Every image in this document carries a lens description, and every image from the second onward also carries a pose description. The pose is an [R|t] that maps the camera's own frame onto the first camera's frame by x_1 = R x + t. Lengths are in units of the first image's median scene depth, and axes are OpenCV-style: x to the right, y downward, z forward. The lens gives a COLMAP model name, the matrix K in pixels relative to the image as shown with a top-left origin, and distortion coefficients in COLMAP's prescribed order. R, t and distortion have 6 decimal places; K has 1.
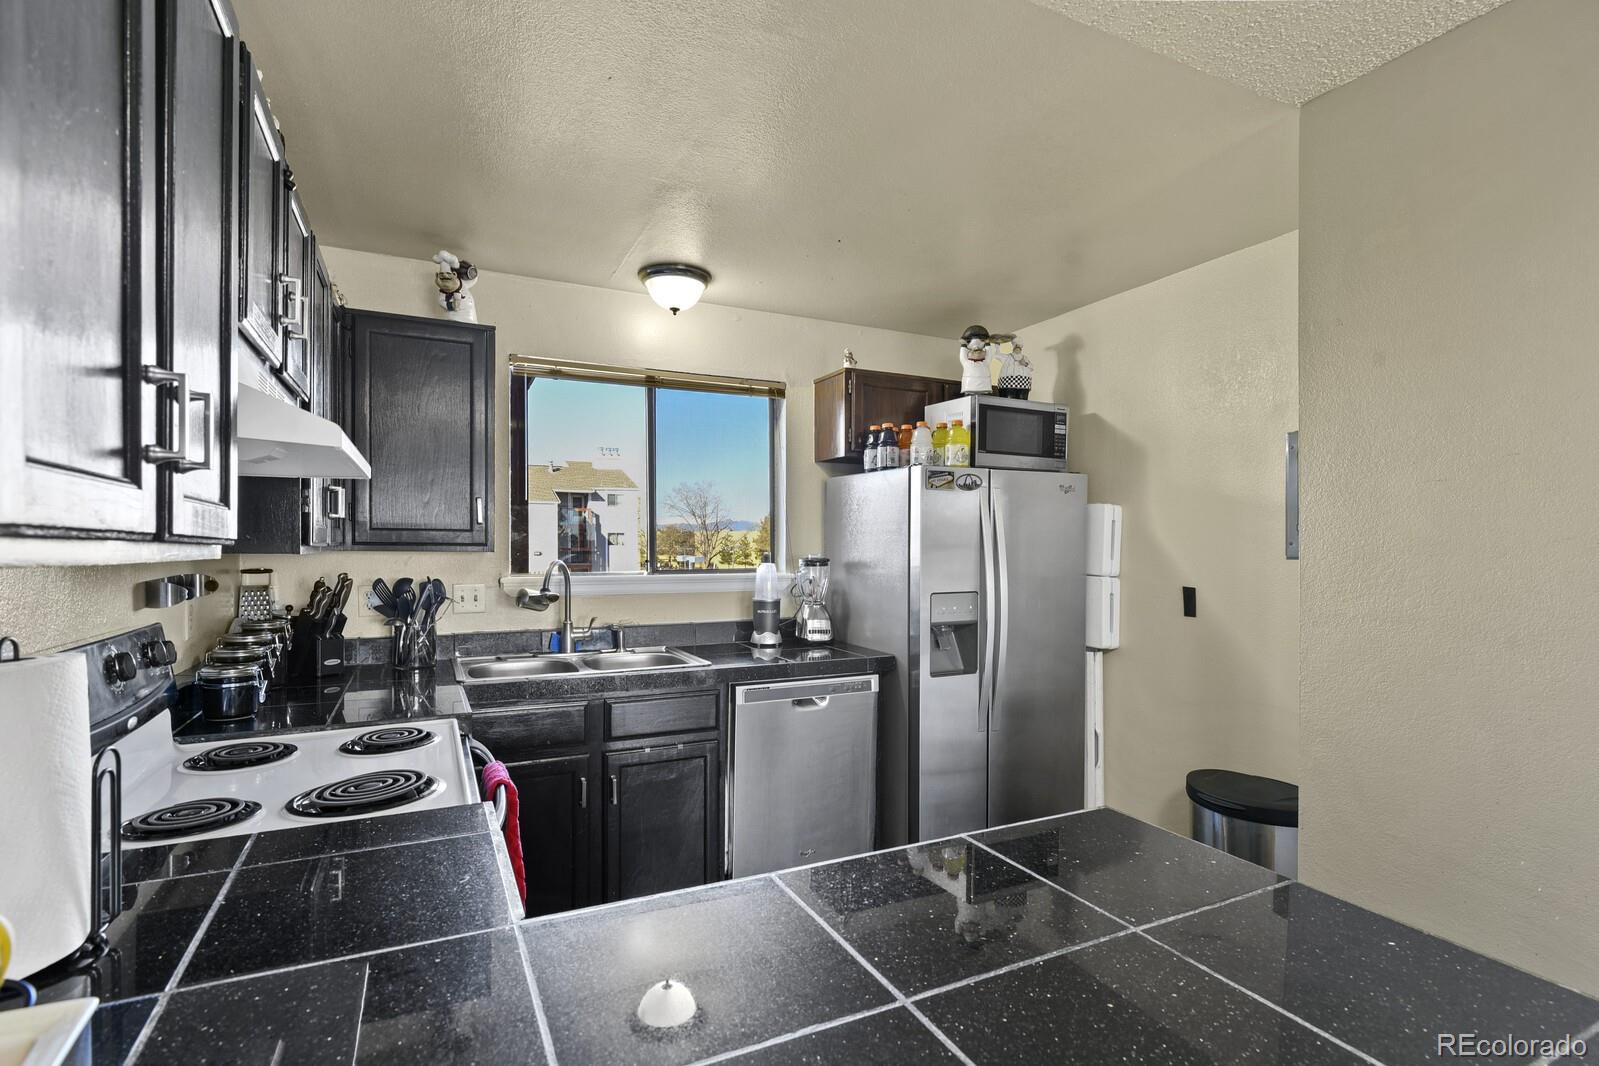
lens RADIAL K [[767.1, 0, 806.8], [0, 767.1, 557.9], [0, 0, 1]] dist [-0.009990, -0.003780]
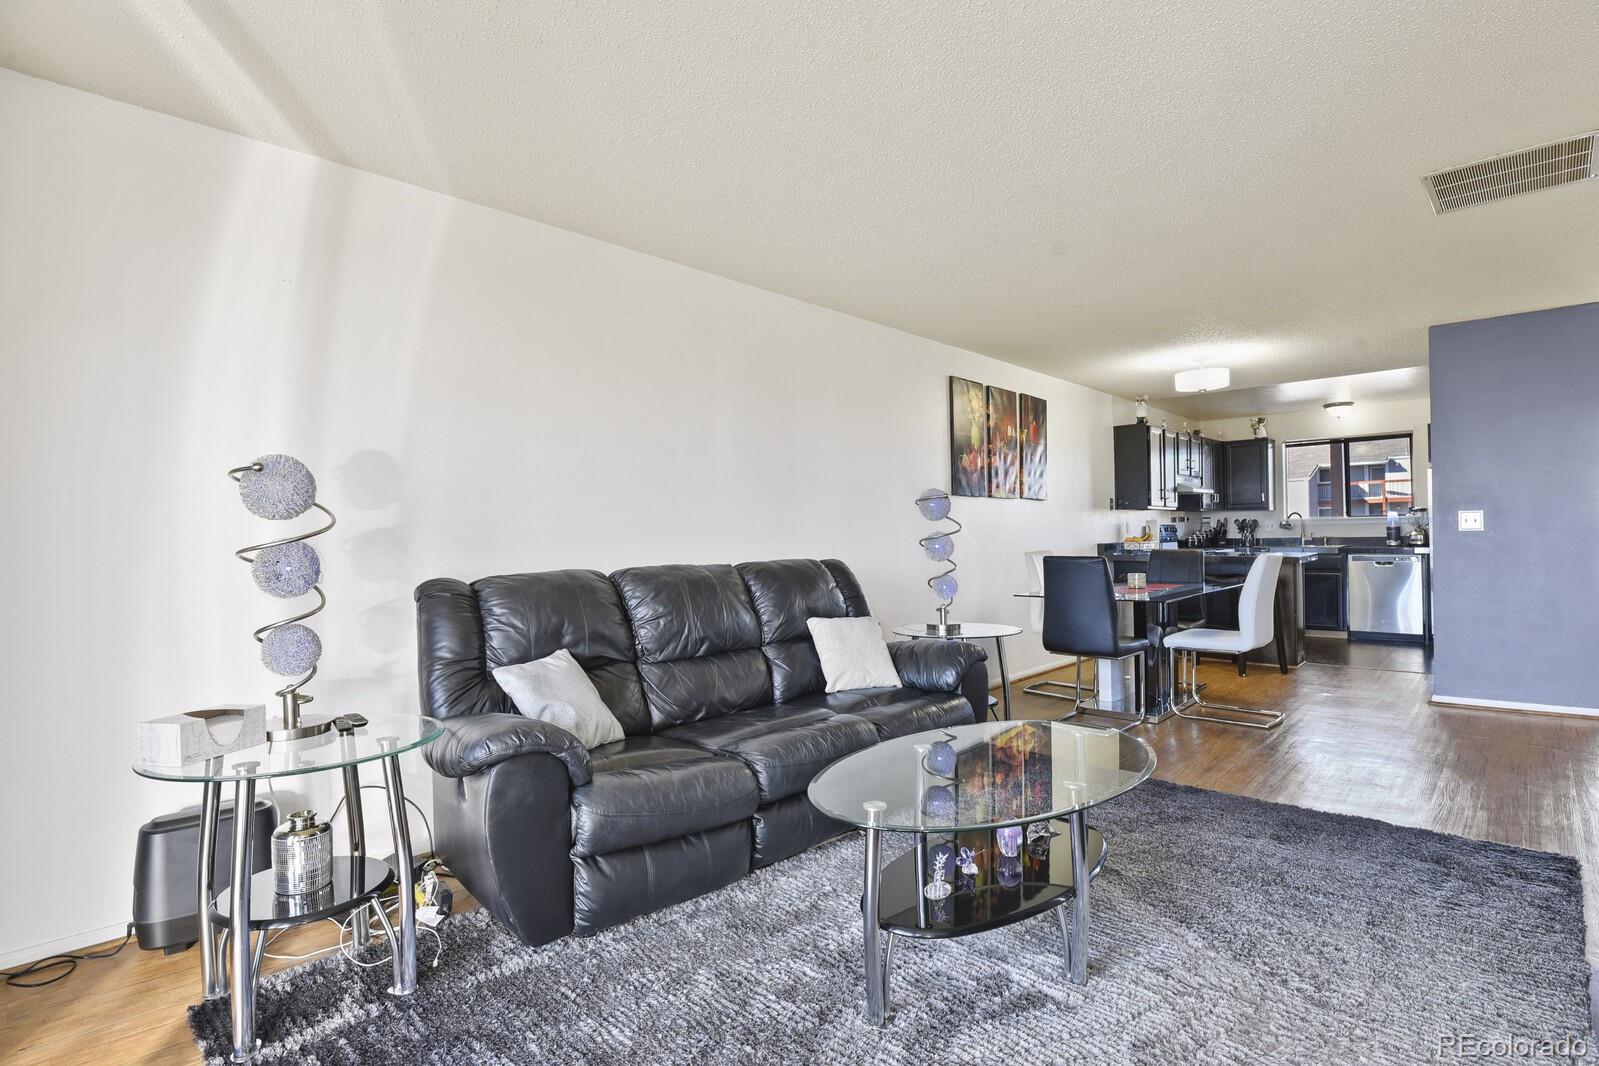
lens RADIAL K [[767.1, 0, 824.4], [0, 767.1, 529.2], [0, 0, 1]] dist [-0.009990, -0.003780]
pose [[0.356805, -0.015428, -0.934051, 1.667359], [0.005293, 0.999881, -0.014493, 0.095247], [0.934164, 0.000227, 0.356845, -1.626364]]
